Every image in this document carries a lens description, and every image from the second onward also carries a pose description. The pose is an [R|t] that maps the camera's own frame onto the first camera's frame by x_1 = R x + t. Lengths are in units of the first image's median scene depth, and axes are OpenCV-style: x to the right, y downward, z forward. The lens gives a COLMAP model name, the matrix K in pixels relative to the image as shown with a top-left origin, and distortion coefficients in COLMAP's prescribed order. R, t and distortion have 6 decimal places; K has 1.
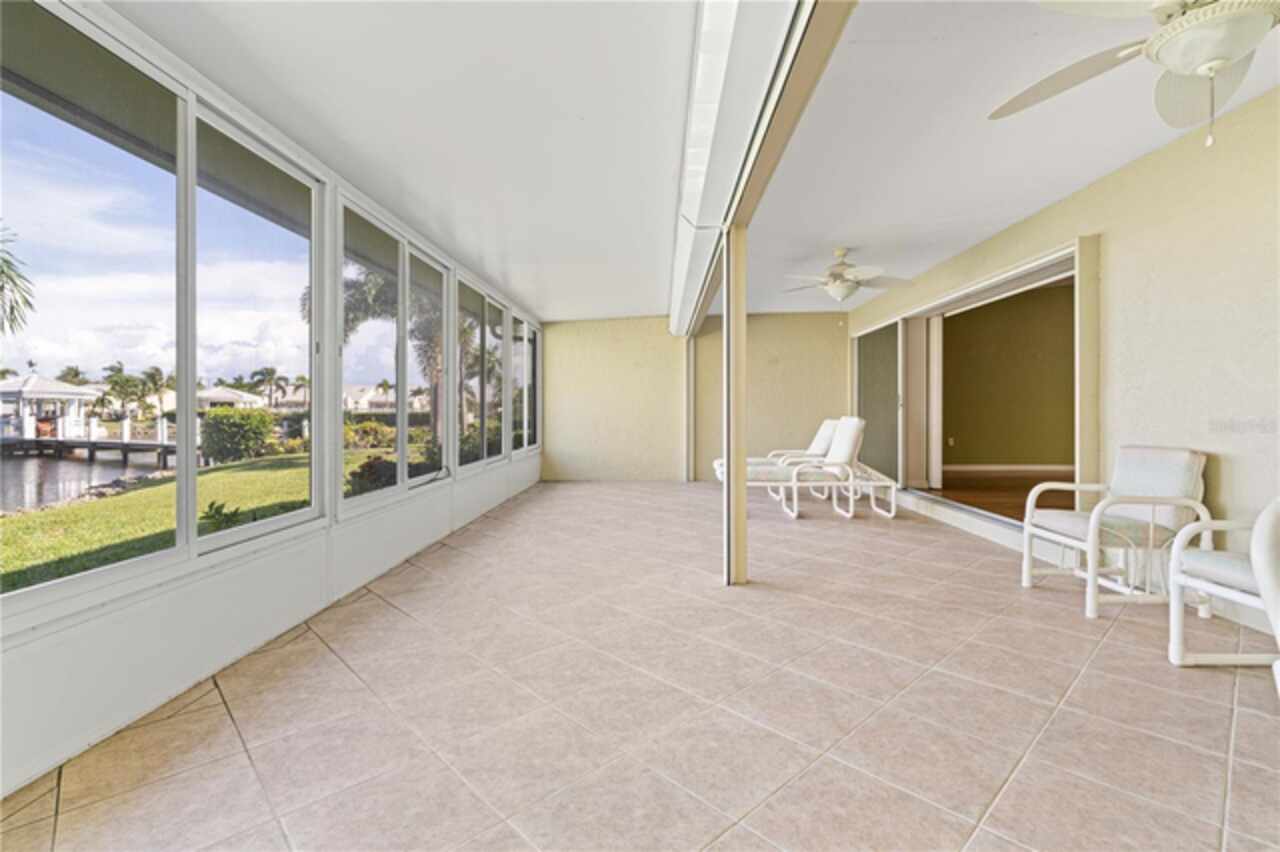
lens RADIAL K [[576.6, 0, 643.2], [0, 576.6, 415.6], [0, 0, 1]] dist [-0.008759, 0.002416]
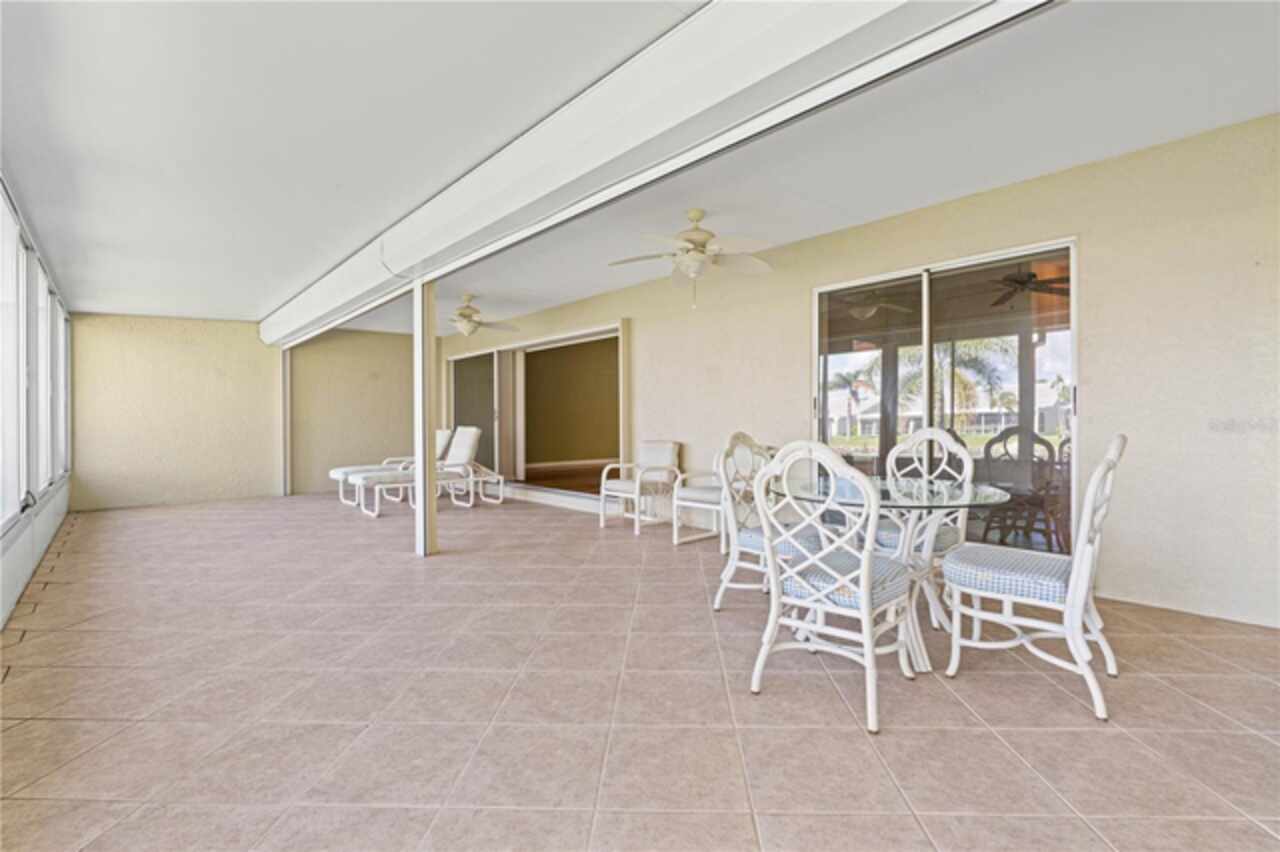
lens RADIAL K [[576.6, 0, 637.9], [0, 576.6, 425.8], [0, 0, 1]] dist [-0.008759, 0.002416]
pose [[0.719795, -0.006495, 0.694156, -0.393629], [0.008994, 0.999960, 0.000031, 0.004462], [-0.694129, 0.006221, 0.719824, -0.259257]]
